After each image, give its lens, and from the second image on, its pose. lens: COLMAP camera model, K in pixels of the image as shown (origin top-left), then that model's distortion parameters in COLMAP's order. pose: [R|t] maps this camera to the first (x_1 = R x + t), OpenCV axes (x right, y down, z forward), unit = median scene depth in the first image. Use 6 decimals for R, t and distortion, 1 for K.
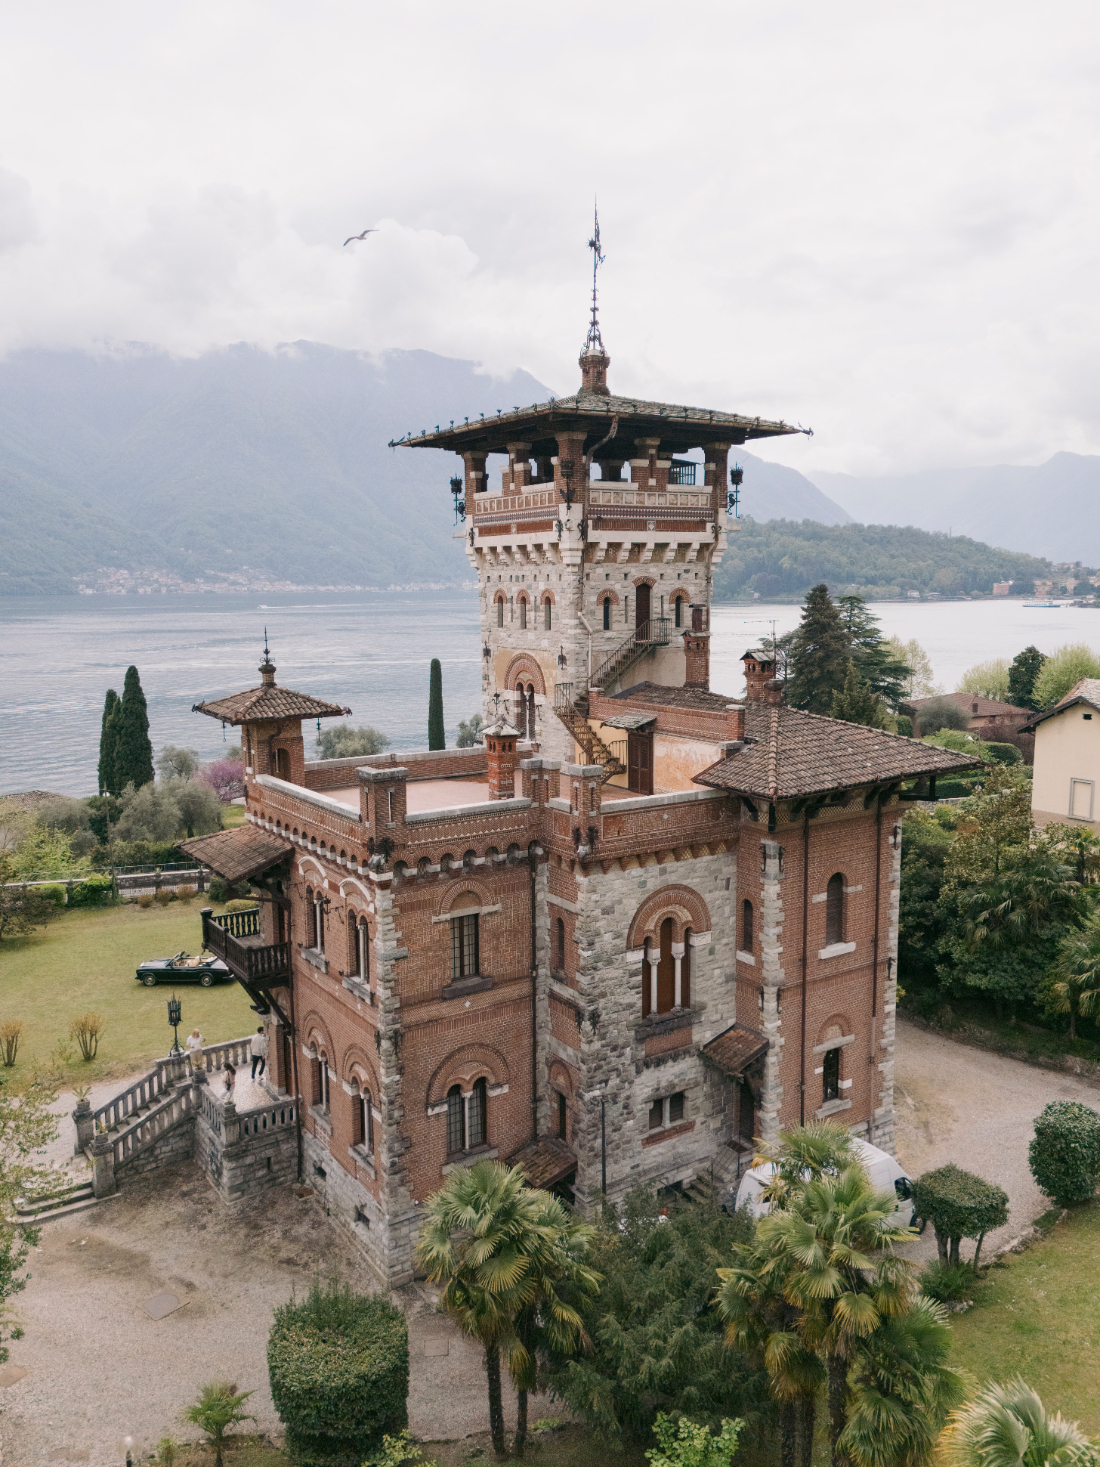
lens RADIAL K [[1060.3, 0, 550.0], [0, 1060.3, 733.5], [0, 0, 1]] dist [0.123965, -0.213064]
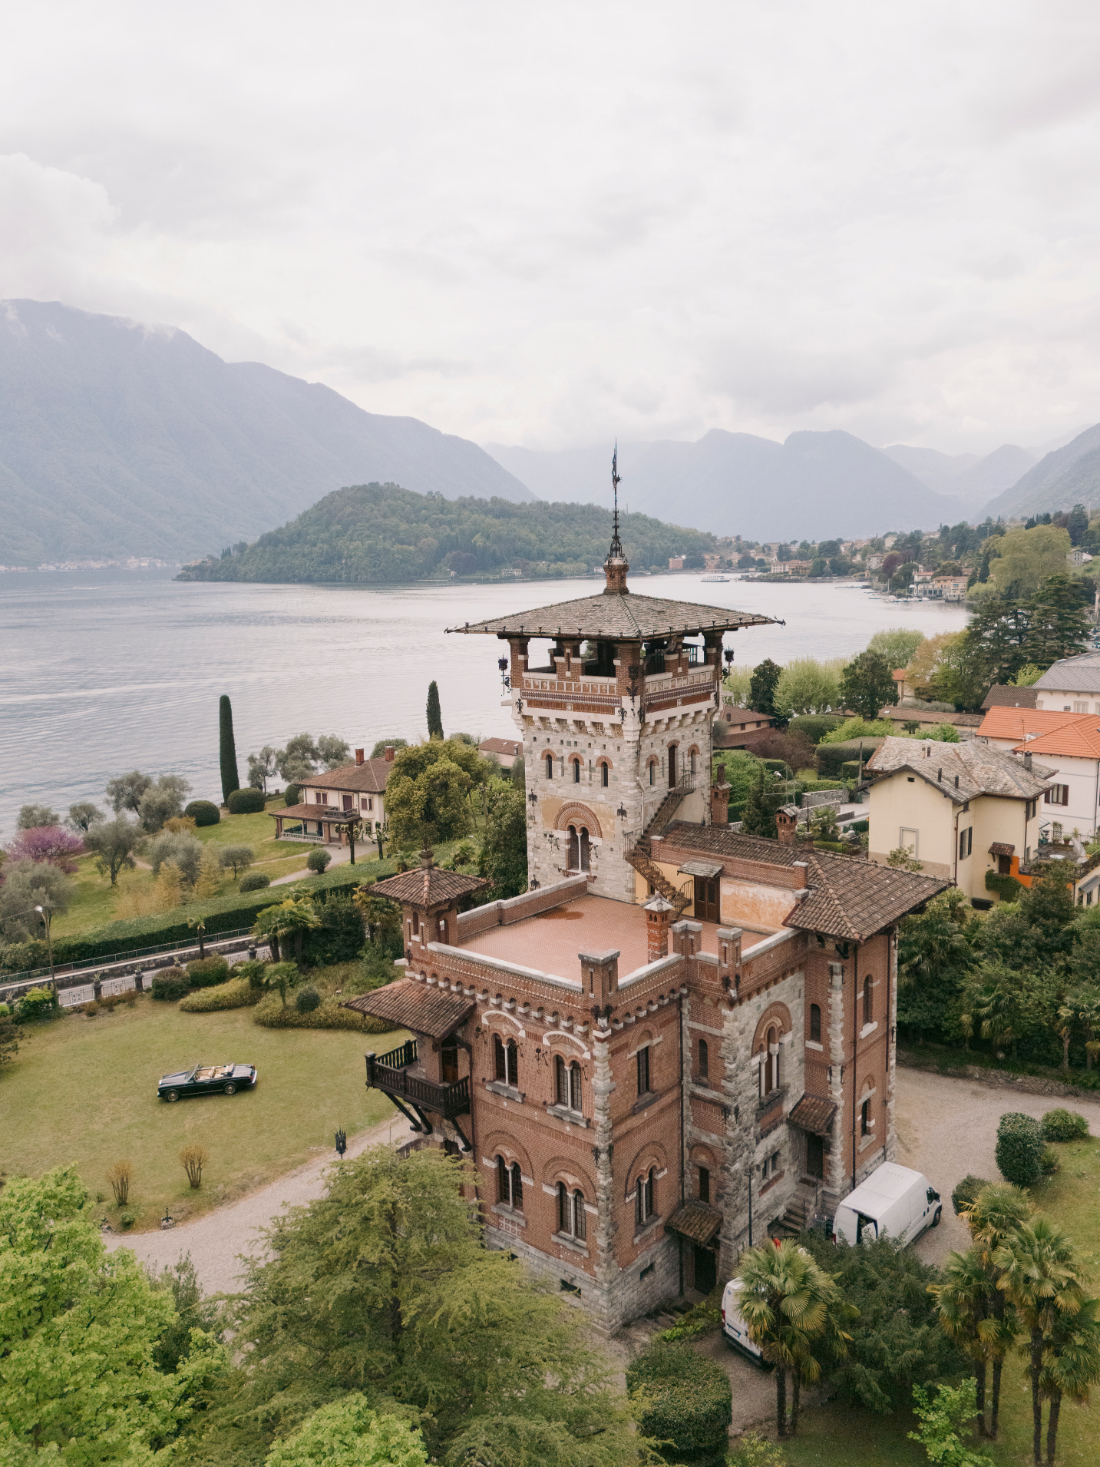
lens RADIAL K [[1060.3, 0, 550.0], [0, 1060.3, 733.5], [0, 0, 1]] dist [0.123965, -0.213064]
pose [[0.964451, -0.058952, 0.257603, -0.466304], [0.055864, 0.998252, 0.019297, -0.230595], [-0.258290, -0.004220, 0.966058, -0.233660]]
